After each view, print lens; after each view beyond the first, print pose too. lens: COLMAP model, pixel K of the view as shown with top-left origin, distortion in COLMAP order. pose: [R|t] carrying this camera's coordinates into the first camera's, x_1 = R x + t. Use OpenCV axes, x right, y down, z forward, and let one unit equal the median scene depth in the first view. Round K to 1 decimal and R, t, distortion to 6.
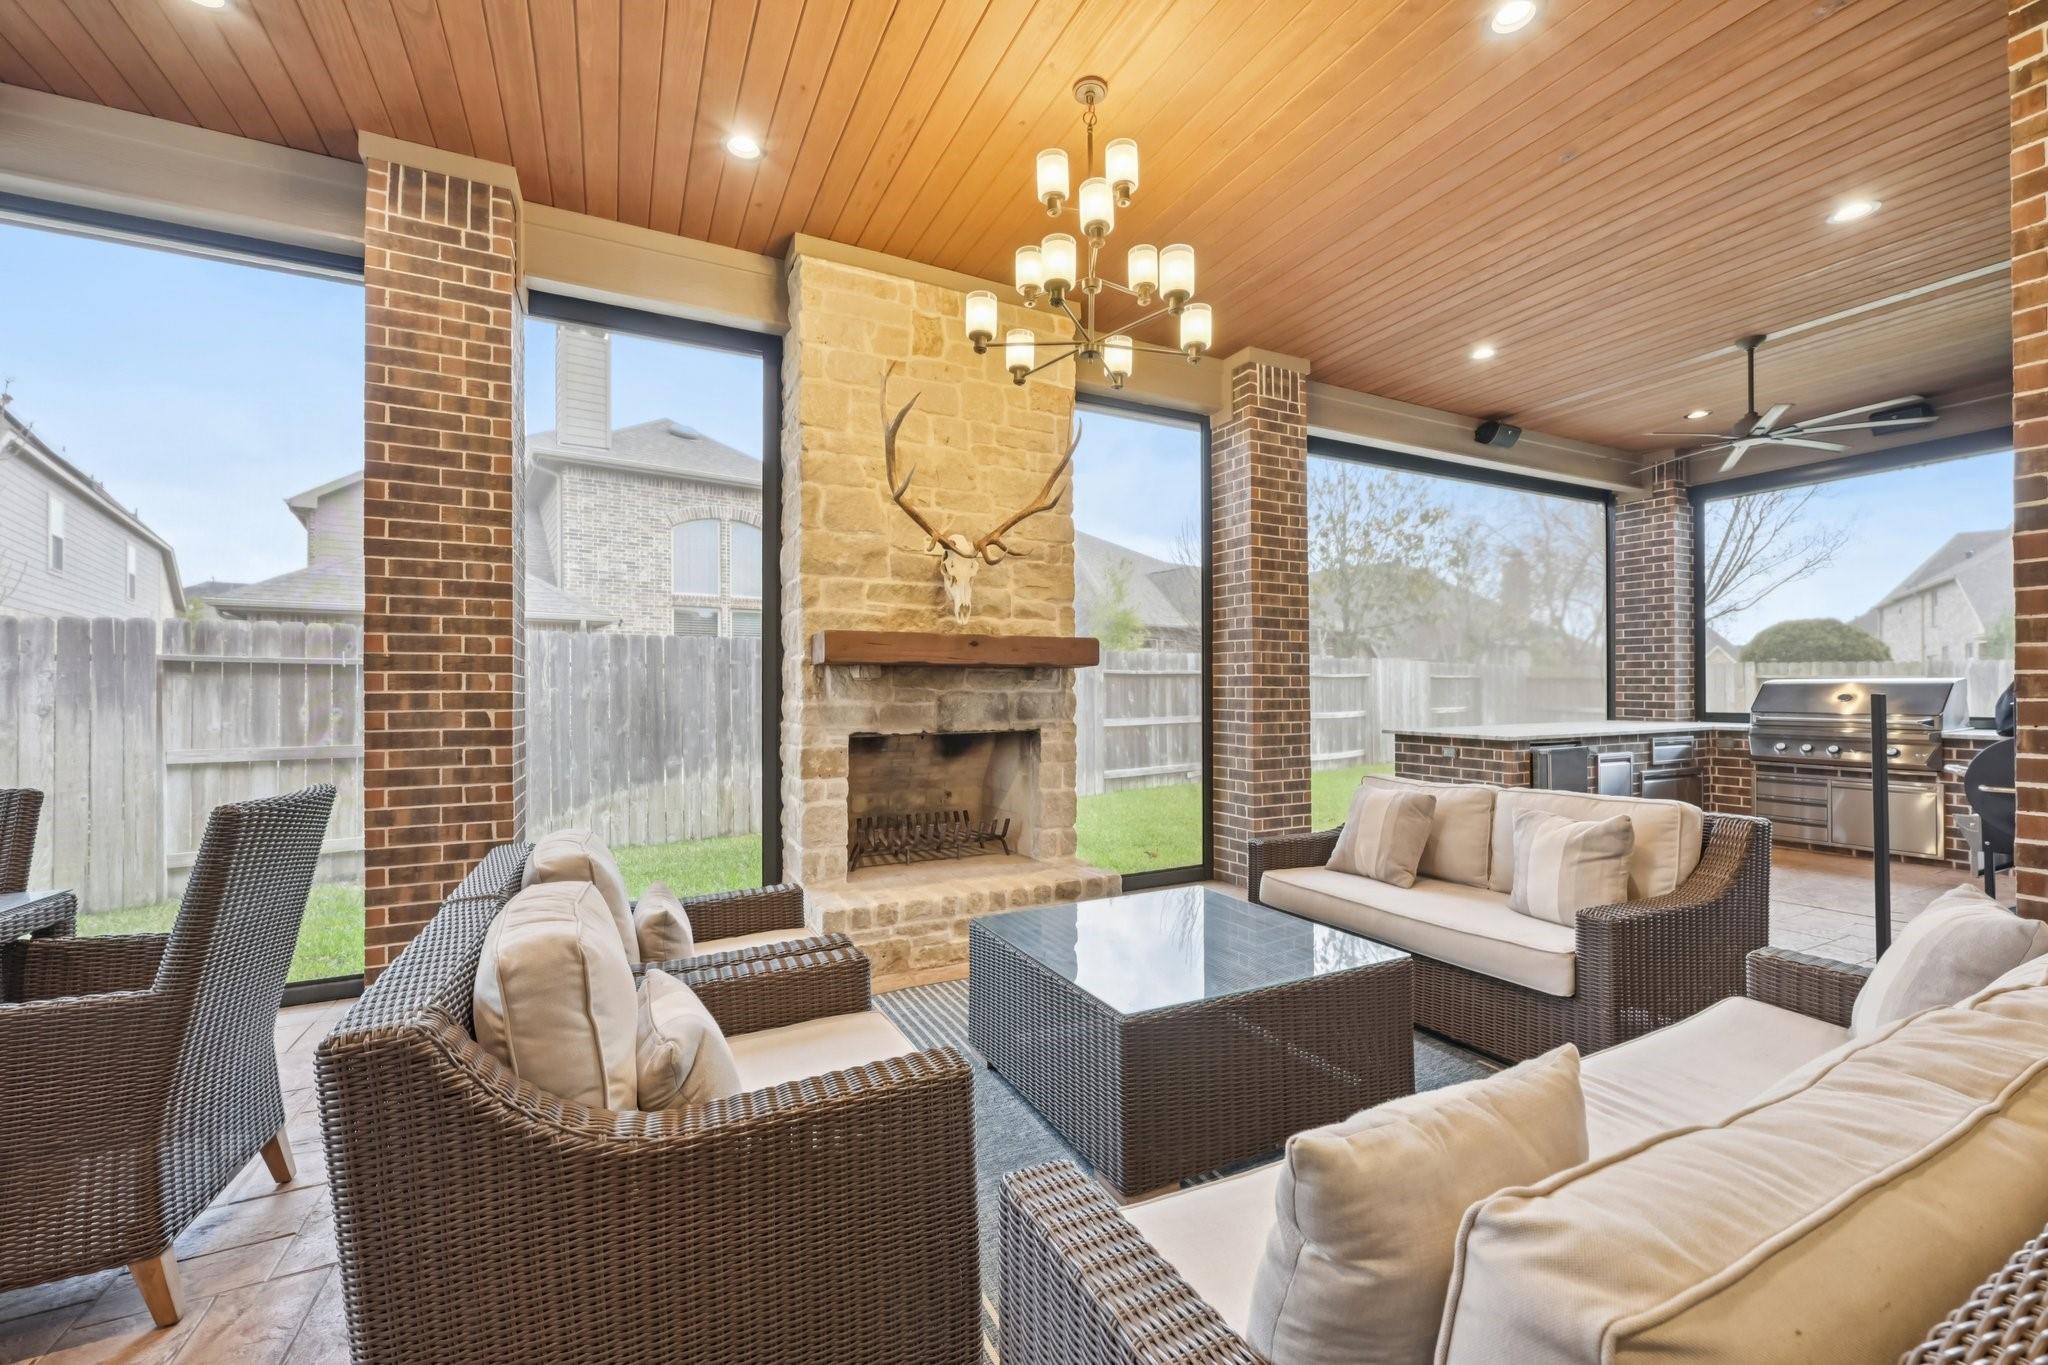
lens RADIAL K [[809.1, 0, 1026.5], [0, 809.1, 690.3], [0, 0, 1]] dist [-0.000933, -0.000094]
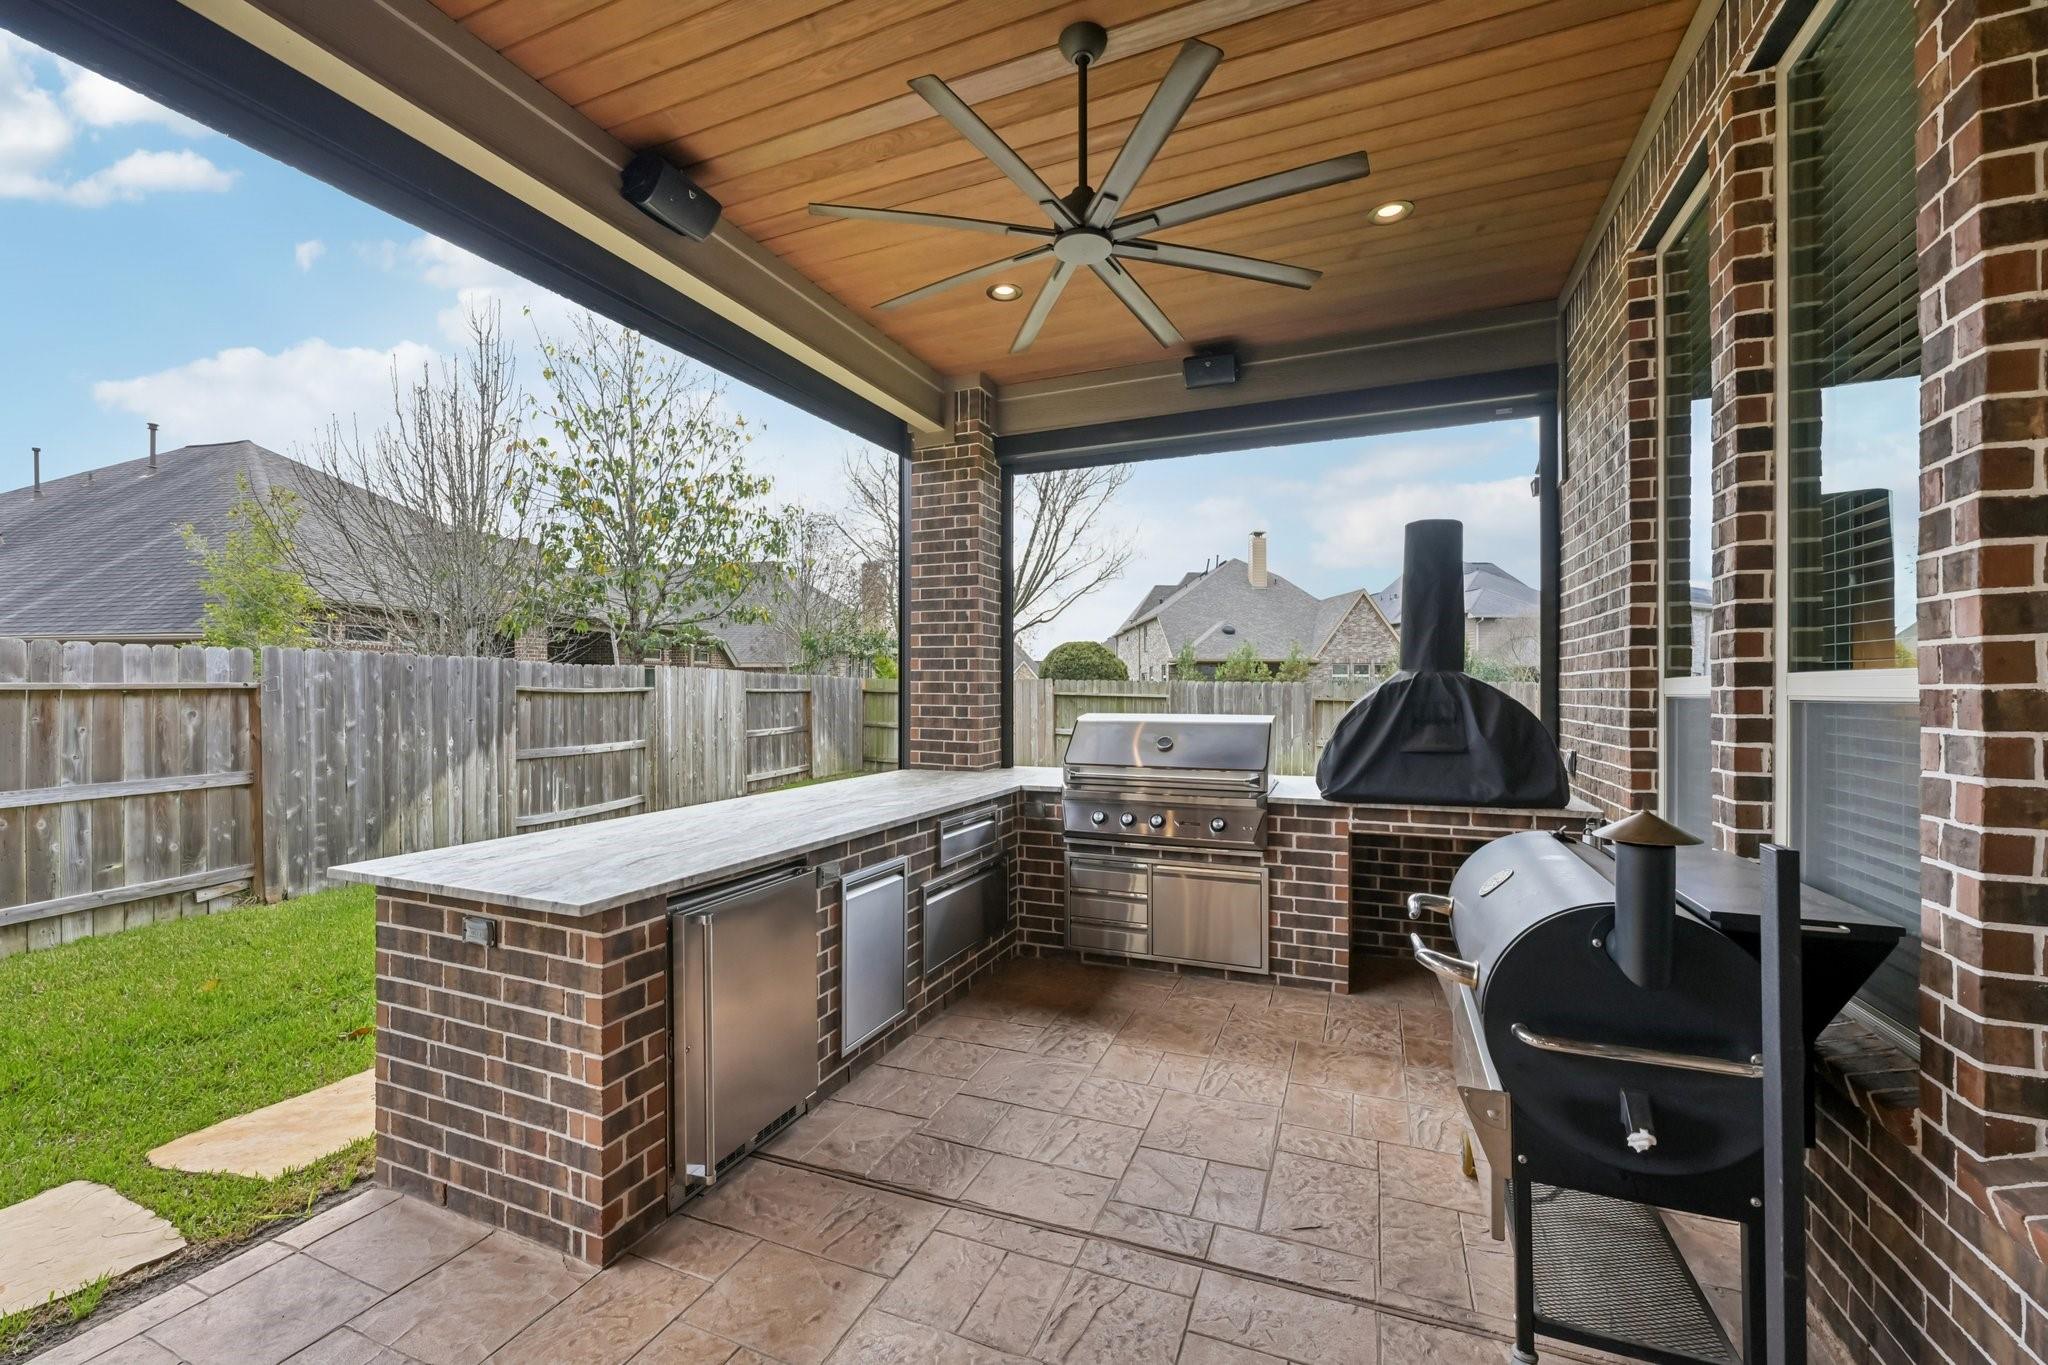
lens RADIAL K [[815.1, 0, 1025.7], [0, 815.1, 695.9], [0, 0, 1]] dist [-0.003428, 0.000140]
pose [[0.758737, 0.001829, 0.651395, 0.364153], [-0.003675, 0.999992, 0.001473, -0.025460], [-0.651387, -0.003511, 0.758738, 0.428818]]
